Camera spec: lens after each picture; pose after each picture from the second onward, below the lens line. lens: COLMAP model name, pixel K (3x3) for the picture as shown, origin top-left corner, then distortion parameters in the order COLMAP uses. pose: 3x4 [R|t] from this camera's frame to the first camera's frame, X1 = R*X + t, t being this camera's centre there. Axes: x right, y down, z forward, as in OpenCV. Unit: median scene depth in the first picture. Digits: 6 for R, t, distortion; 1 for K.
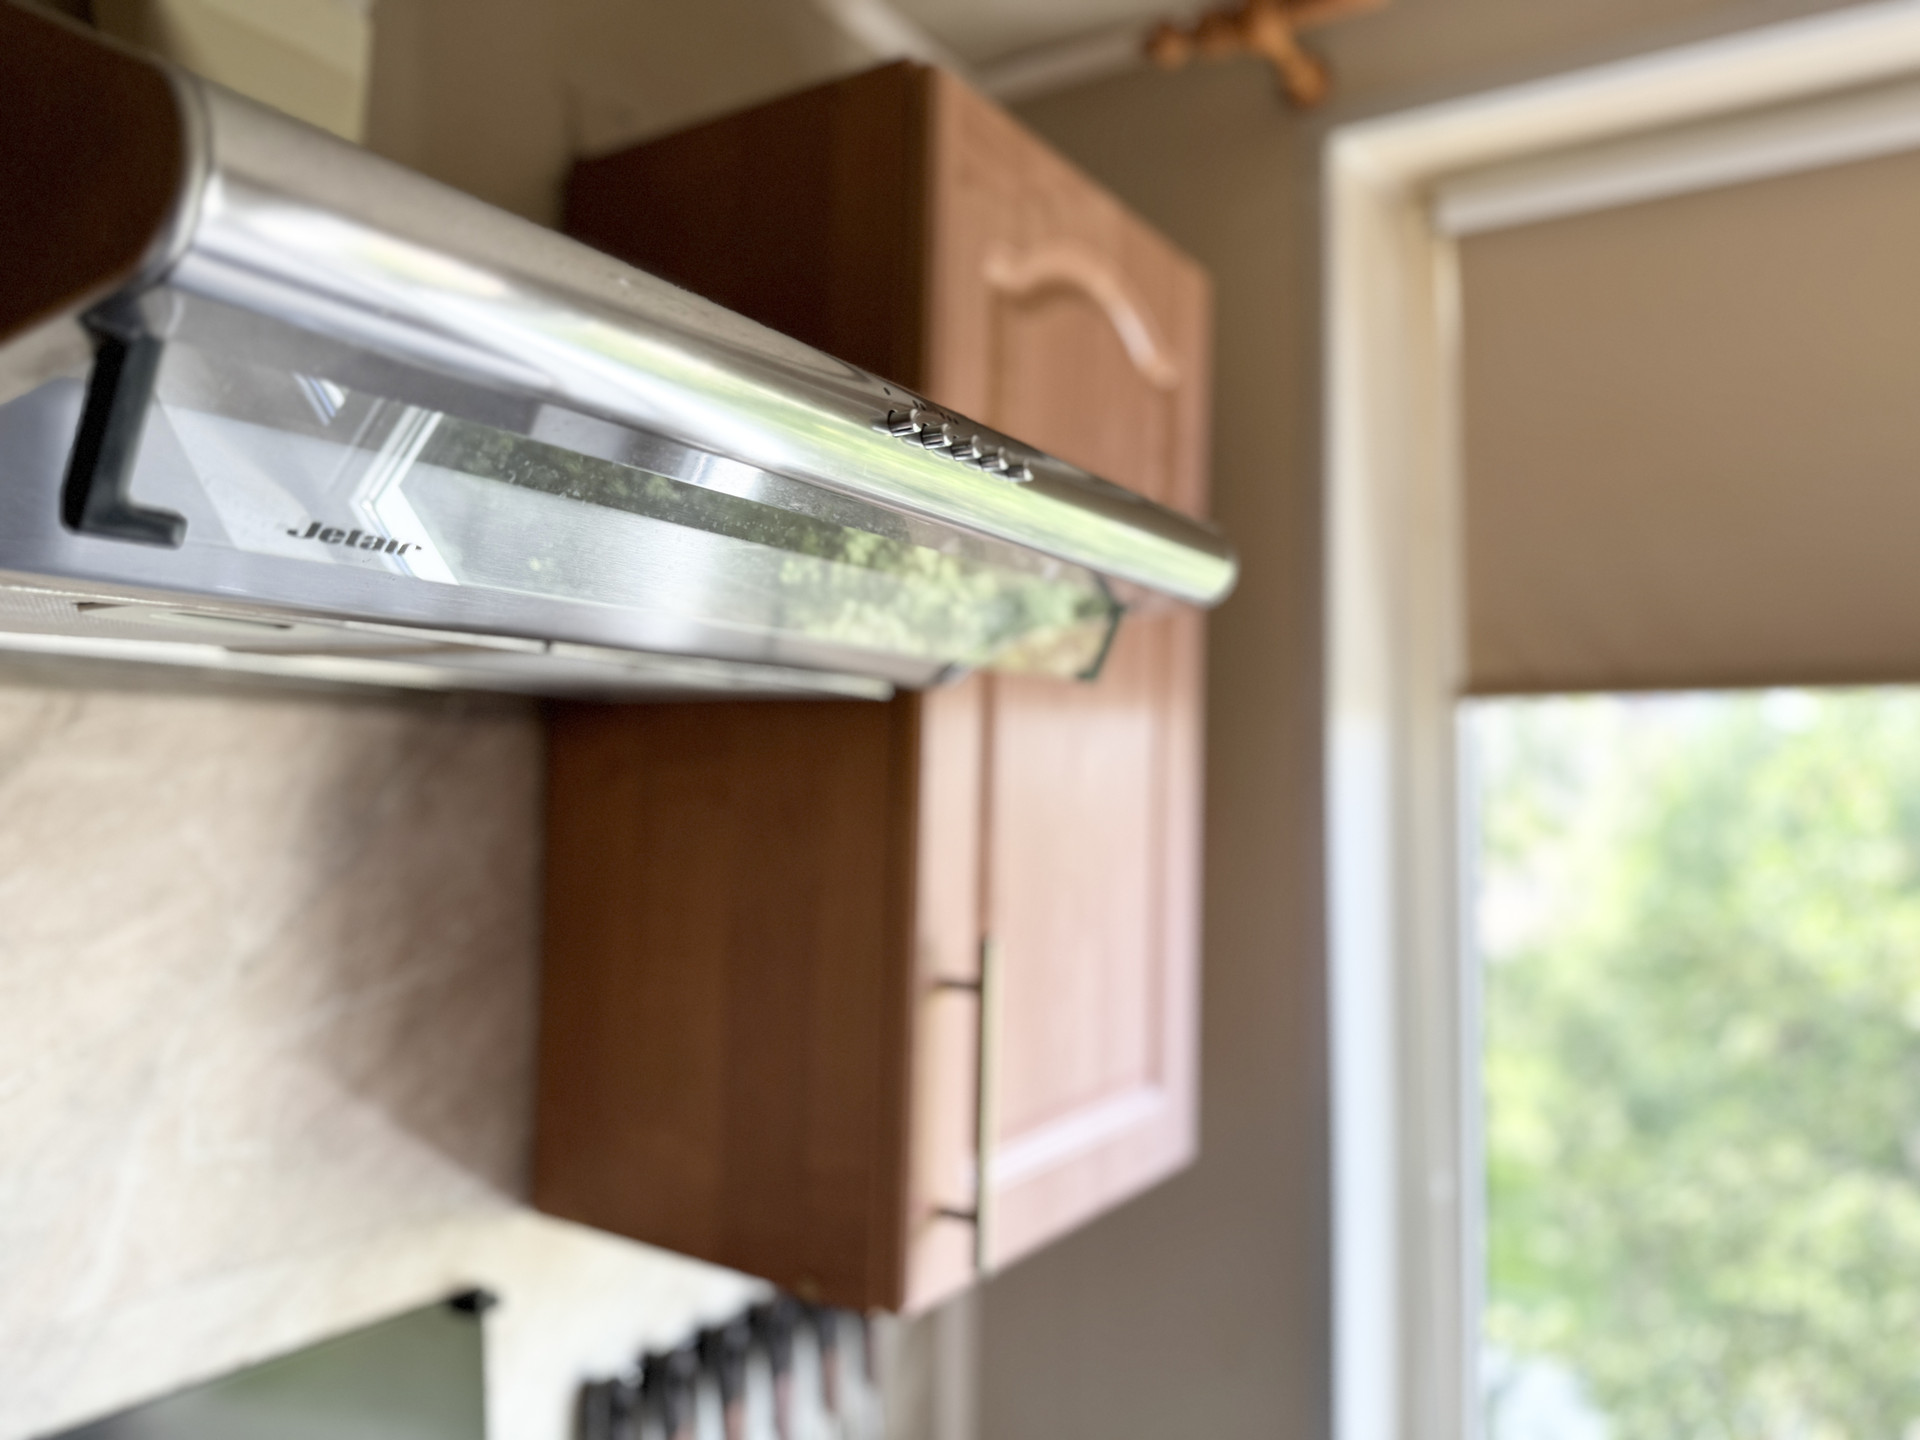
lens RADIAL K [[1347.9, 0, 960.0], [0, 1347.9, 720.0], [0, 0, 1]] dist [-0.000322, -0.000172]
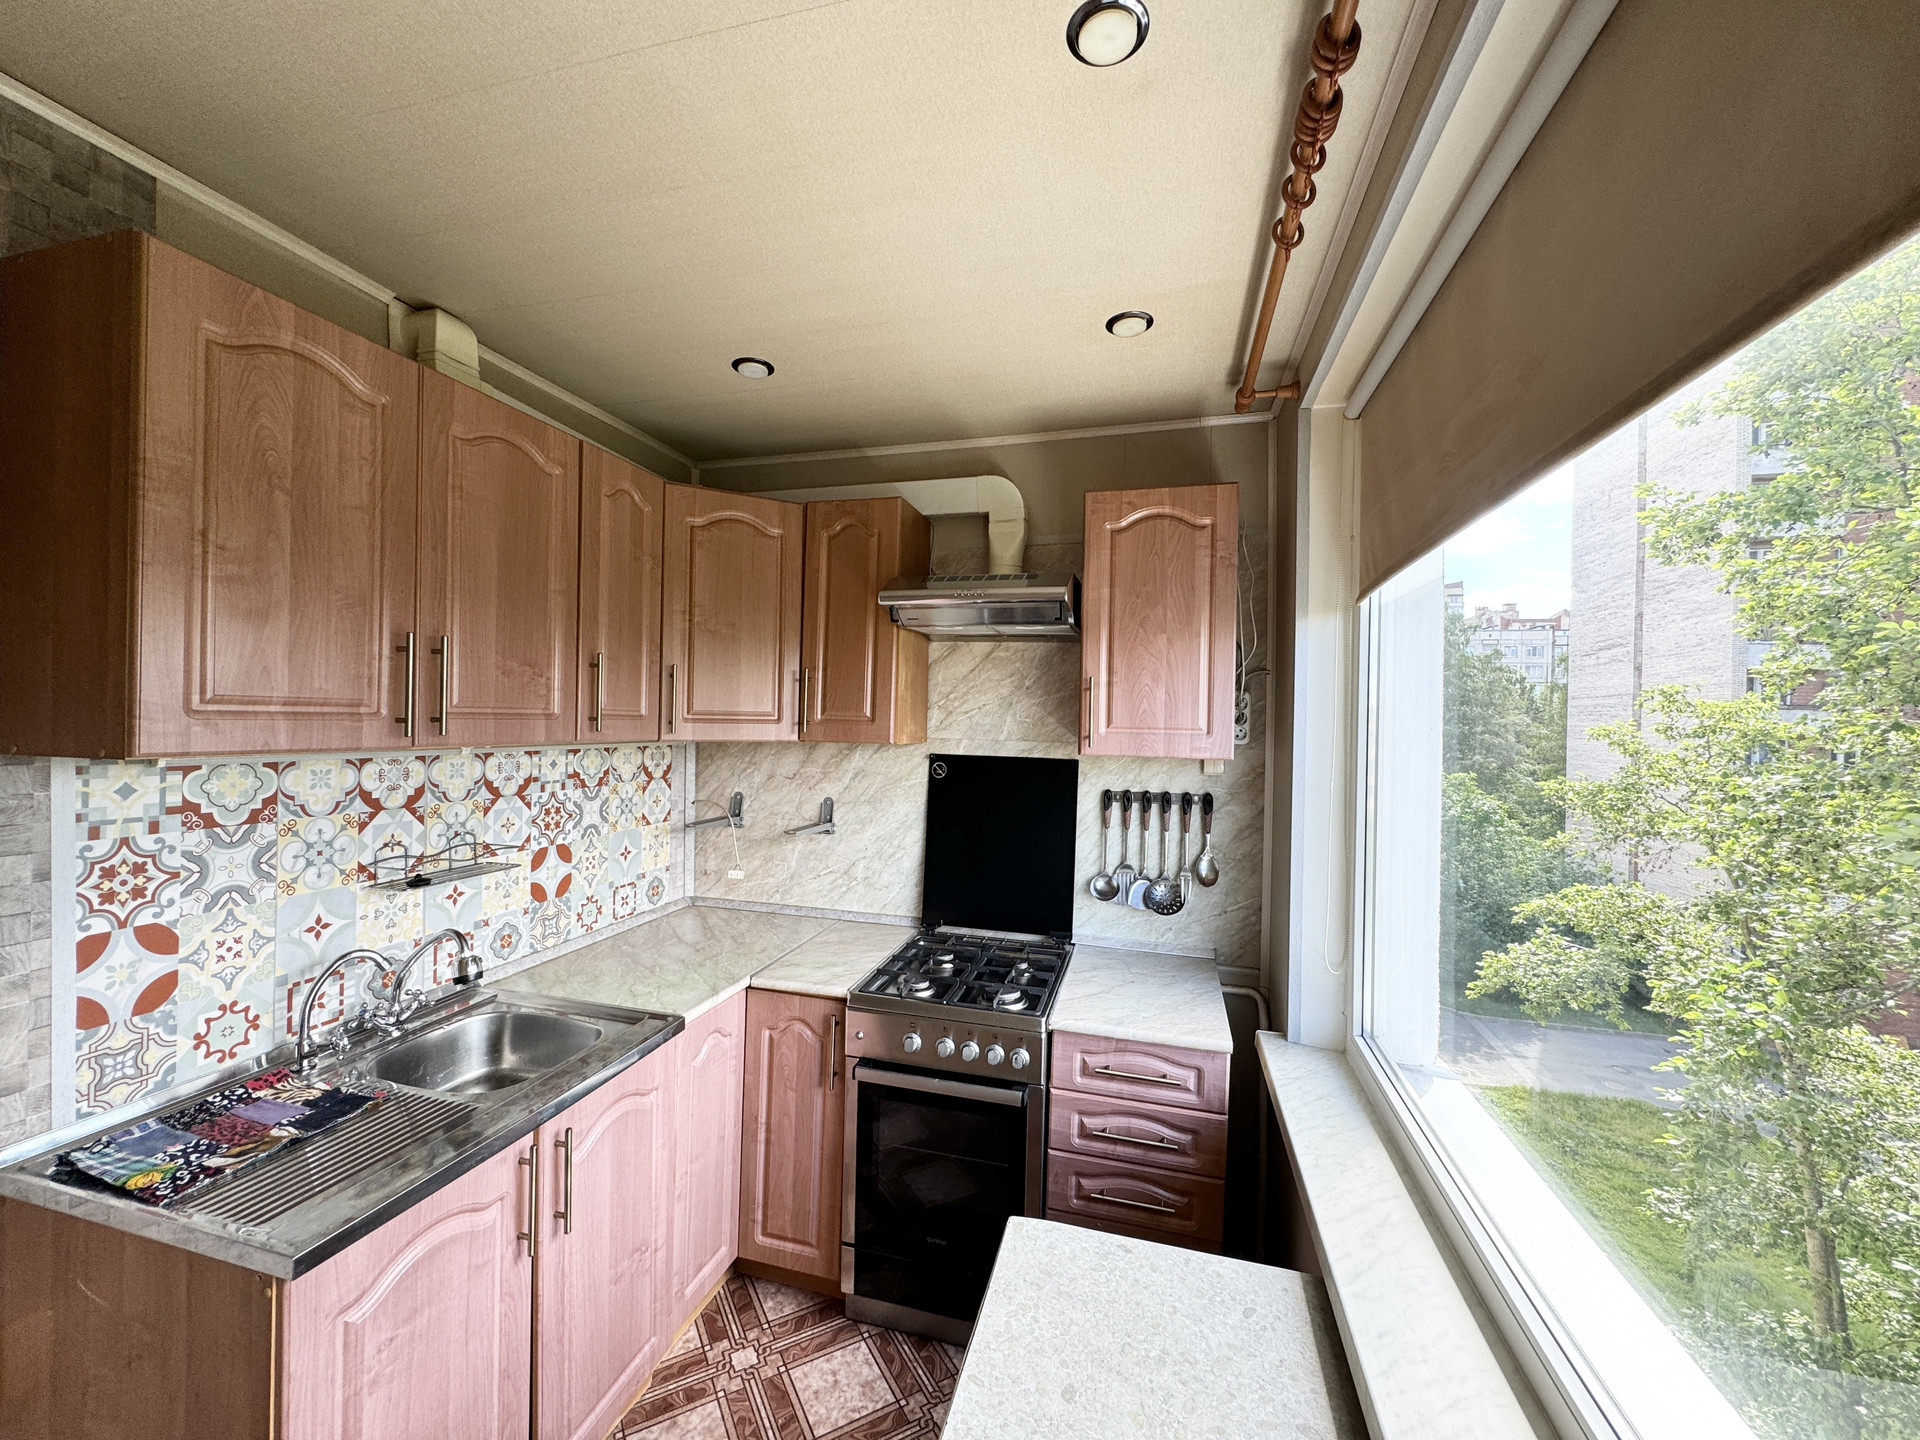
lens RADIAL K [[766.3, 0, 957.8], [0, 766.3, 720.4], [0, 0, 1]] dist [-0.001398, -0.000073]
pose [[0.316850, -0.006462, -0.948454, 2.205489], [0.037911, 0.999264, 0.005856, 0.258960], [0.947718, -0.037812, 0.316862, -0.281573]]
